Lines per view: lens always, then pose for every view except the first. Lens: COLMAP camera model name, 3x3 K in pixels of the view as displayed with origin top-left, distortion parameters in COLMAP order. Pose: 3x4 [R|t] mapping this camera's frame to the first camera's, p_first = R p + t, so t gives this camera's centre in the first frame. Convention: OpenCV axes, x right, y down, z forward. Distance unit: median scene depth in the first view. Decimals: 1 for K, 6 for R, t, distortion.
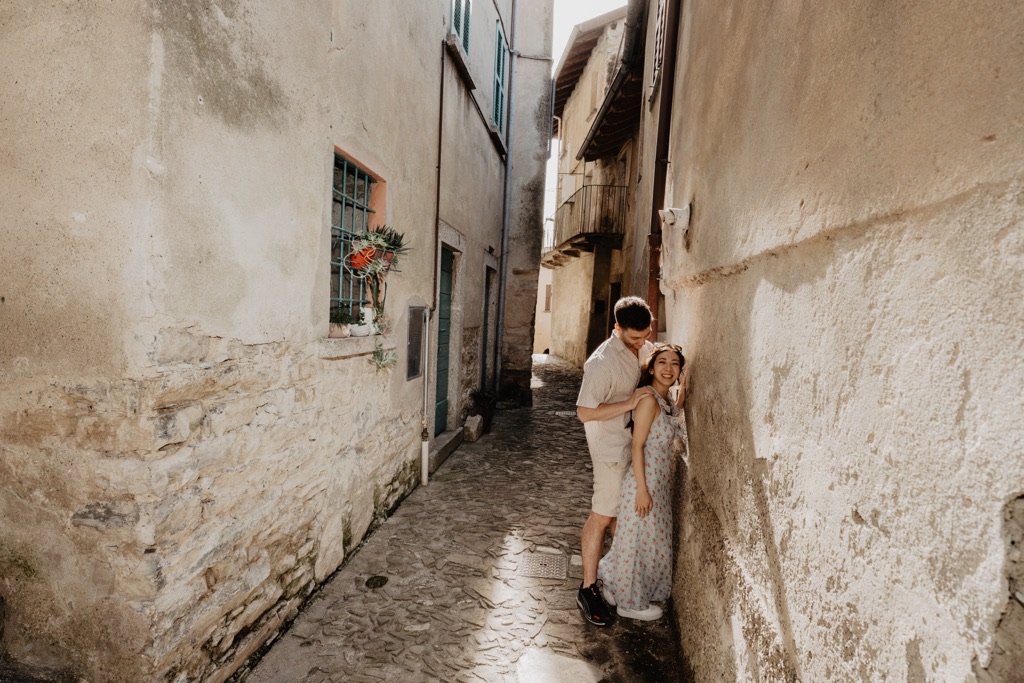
lens RADIAL K [[559.6, 0, 509.4], [0, 559.6, 344.2], [0, 0, 1]] dist [-0.005525, 0.003948]
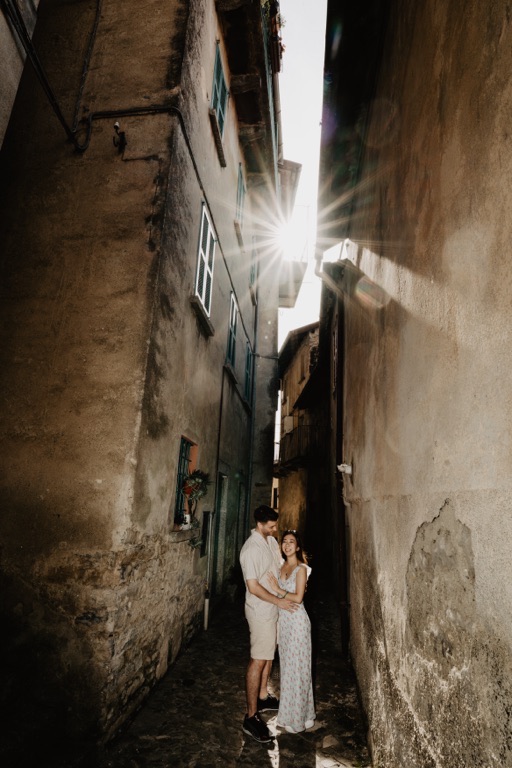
lens RADIAL K [[419.7, 0, 255.9], [0, 419.7, 383.8], [0, 0, 1]] dist [-0.005525, 0.003948]
pose [[0.999598, 0.006467, 0.027602, -0.085915], [0.003220, 0.941432, -0.337187, -0.003062], [-0.028166, 0.337141, 0.941033, -0.615864]]
